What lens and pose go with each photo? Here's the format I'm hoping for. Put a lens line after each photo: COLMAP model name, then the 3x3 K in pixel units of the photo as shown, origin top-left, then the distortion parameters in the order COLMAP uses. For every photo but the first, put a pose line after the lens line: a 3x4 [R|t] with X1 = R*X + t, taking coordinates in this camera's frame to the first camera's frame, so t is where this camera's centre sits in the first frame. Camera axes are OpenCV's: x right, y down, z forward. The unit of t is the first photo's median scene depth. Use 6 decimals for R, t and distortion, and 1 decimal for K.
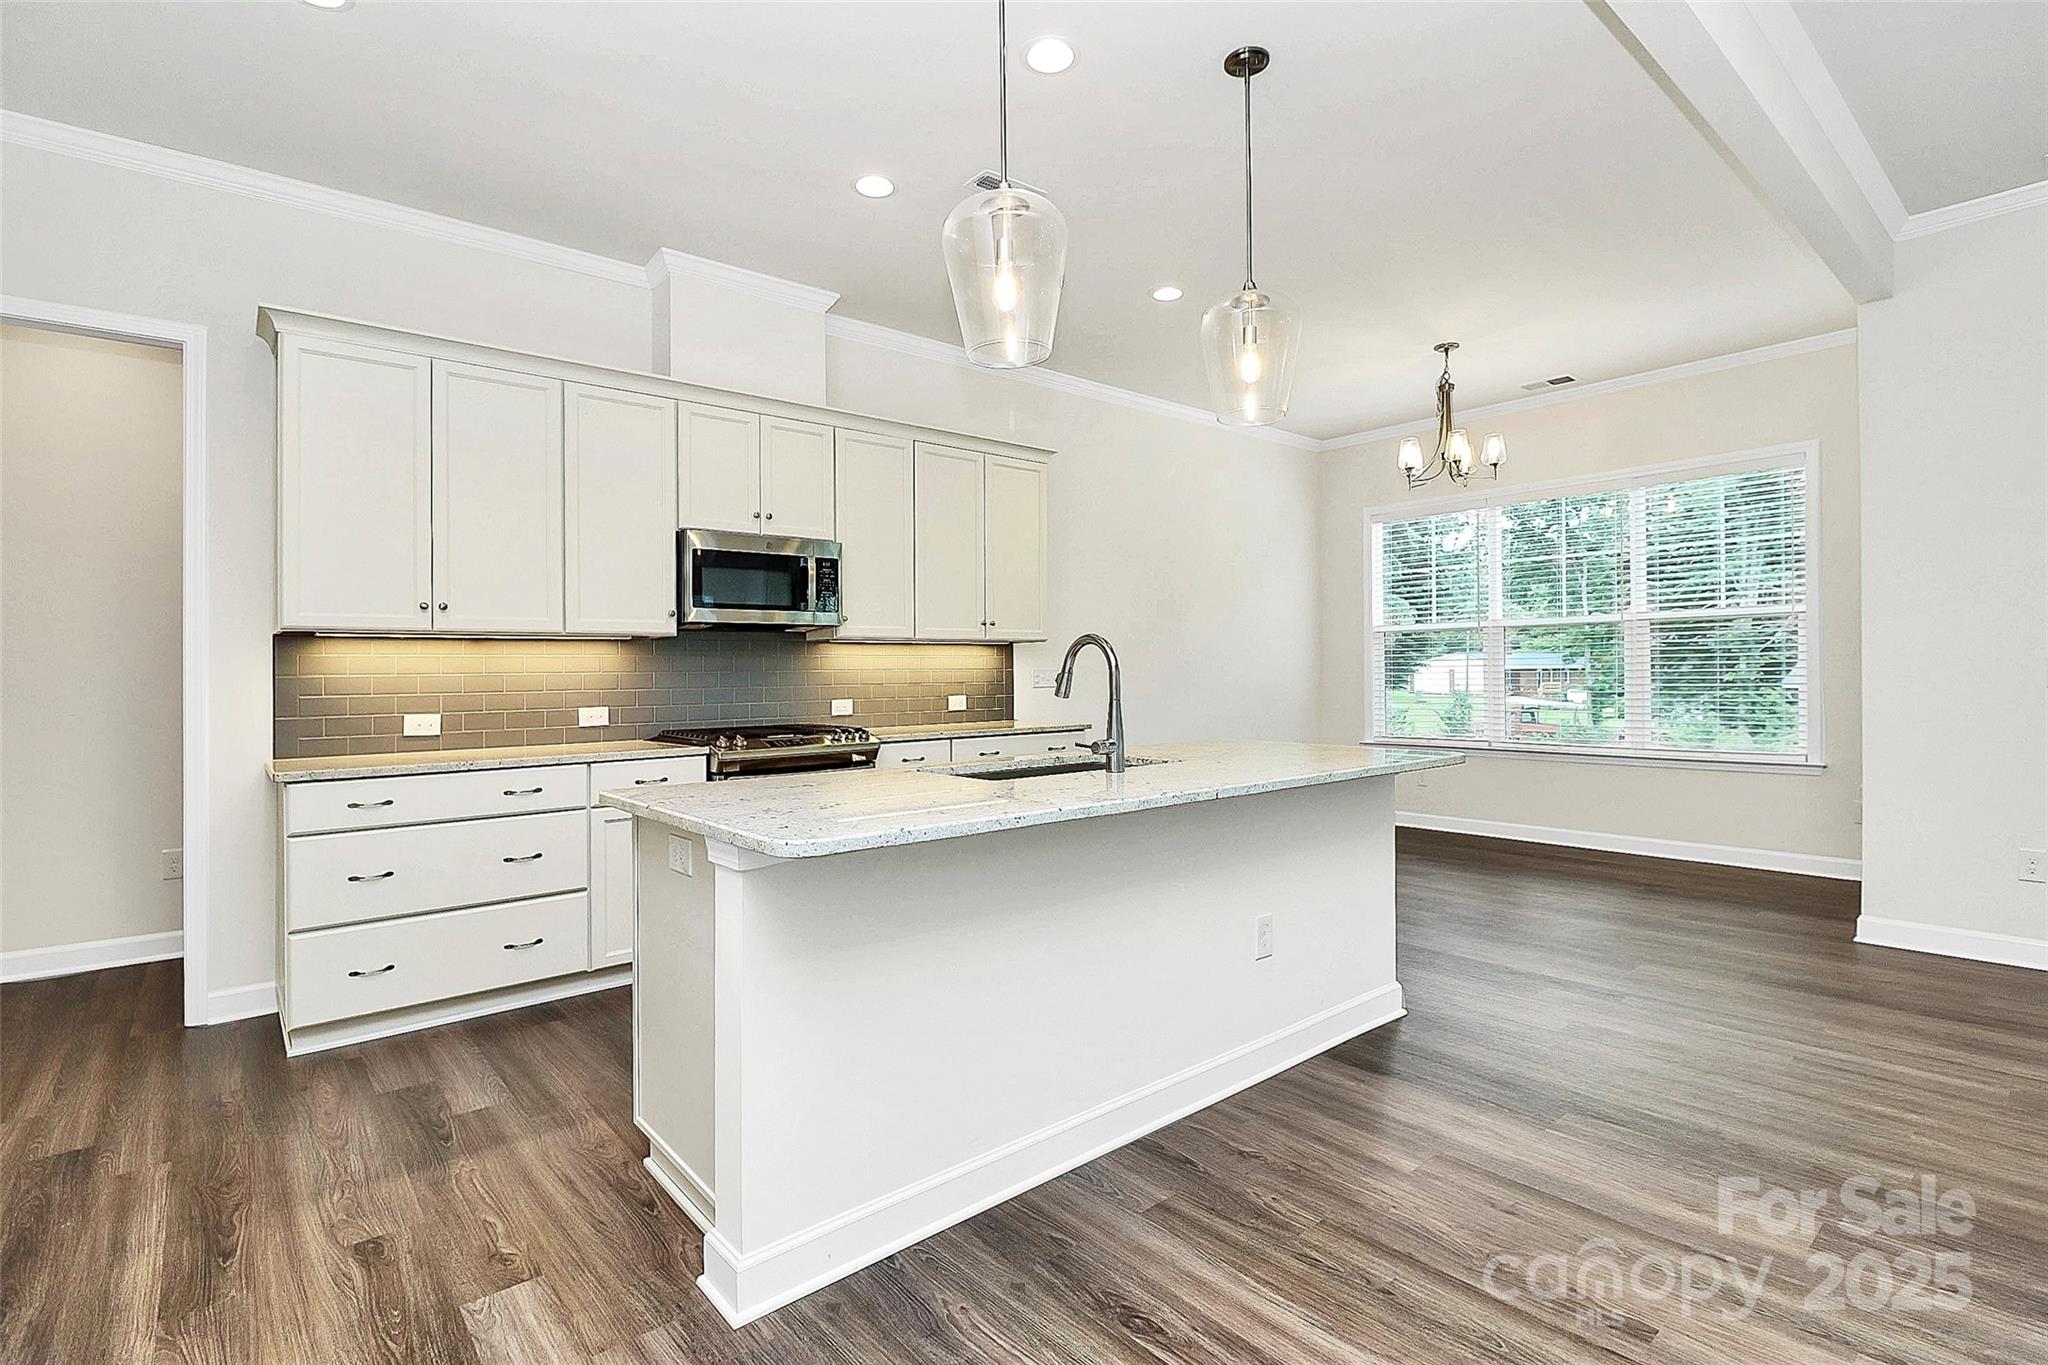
lens RADIAL K [[962.1, 0, 1025.1], [0, 962.1, 669.5], [0, 0, 1]] dist [0.002810, -0.015170]
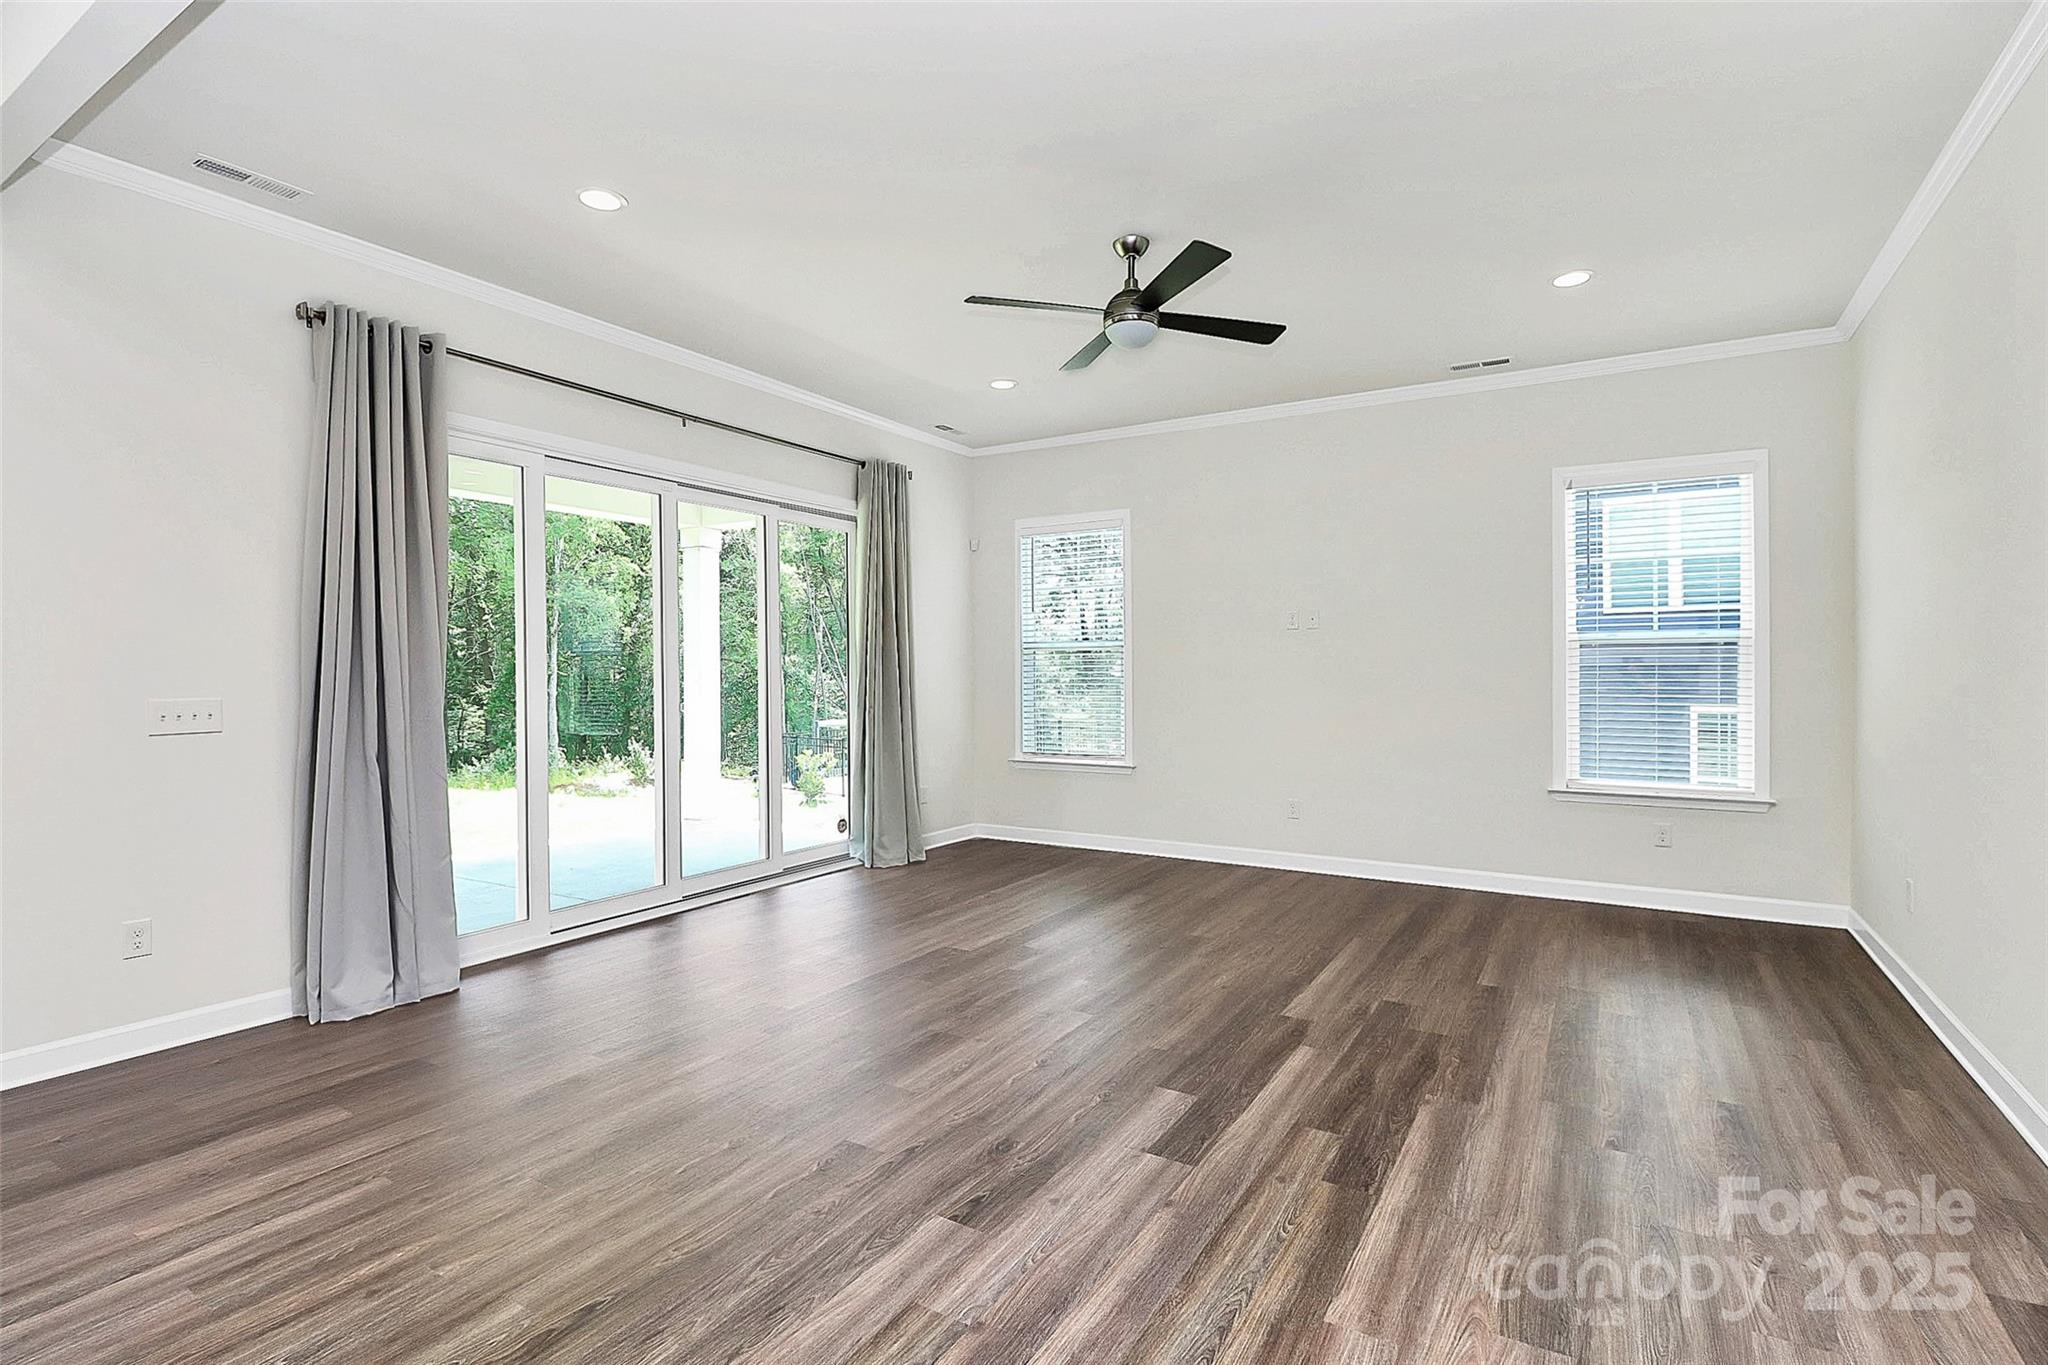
lens RADIAL K [[990.4, 0, 1036.6], [0, 990.4, 670.4], [0, 0, 1]] dist [-0.021027, -0.000285]
pose [[-0.316008, 0.010541, 0.948698, -0.046783], [0.001389, 0.999942, -0.010648, -0.025506], [-0.948755, -0.002047, -0.316005, 0.421094]]
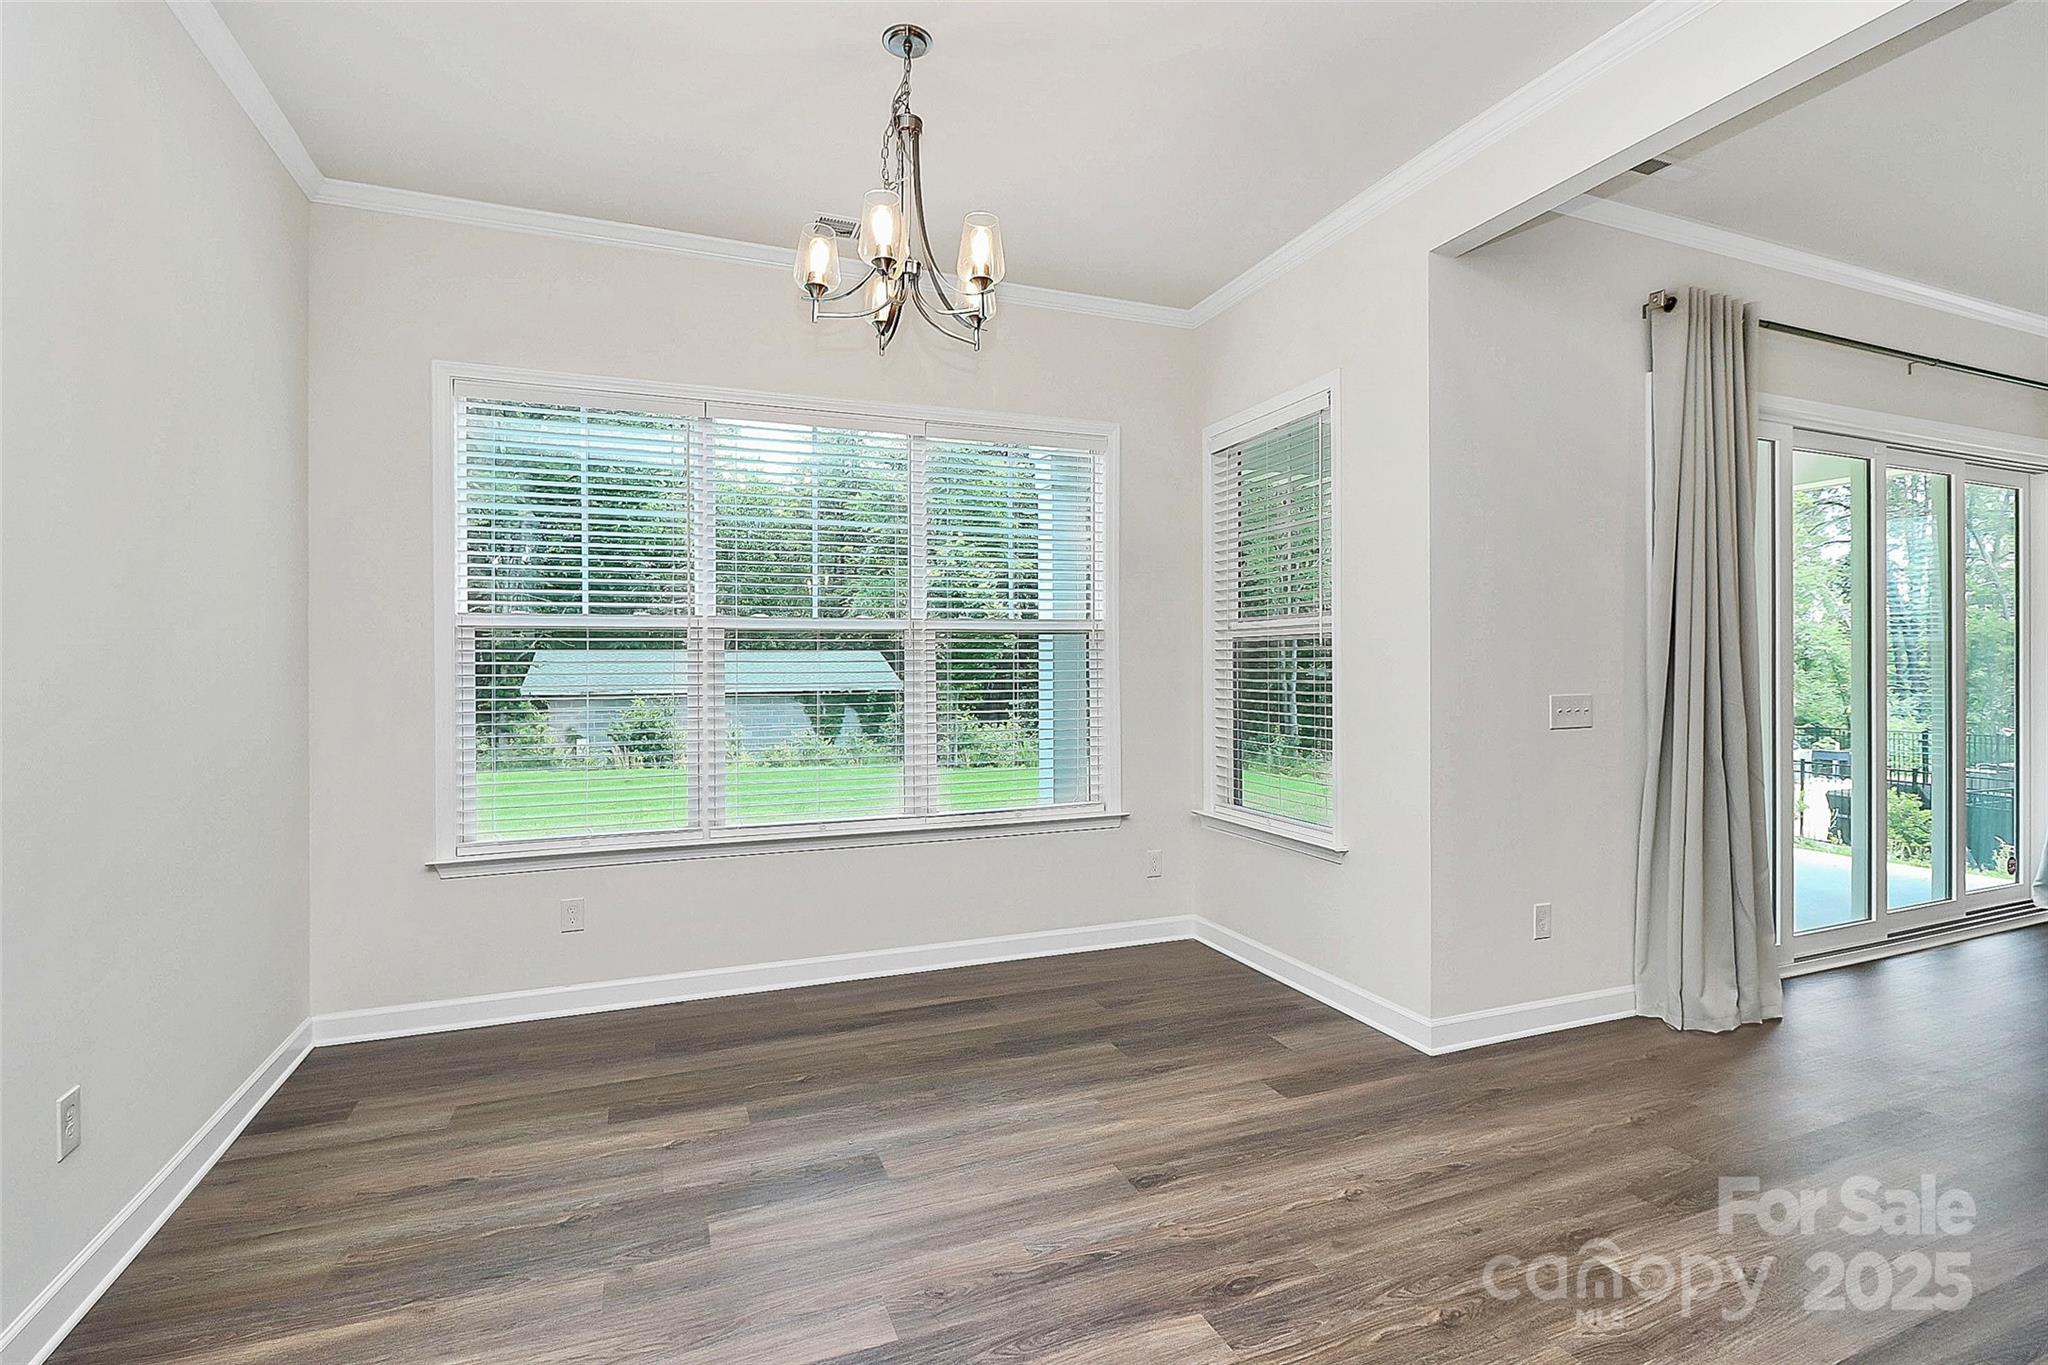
lens RADIAL K [[967.2, 0, 1022.0], [0, 967.2, 674.2], [0, 0, 1]] dist [-0.002446, -0.000911]
pose [[0.317316, 0.001309, 0.948319, 0.004880], [-0.003626, 0.999993, -0.000167, -0.028166], [-0.948313, -0.003385, 0.317318, 1.016344]]
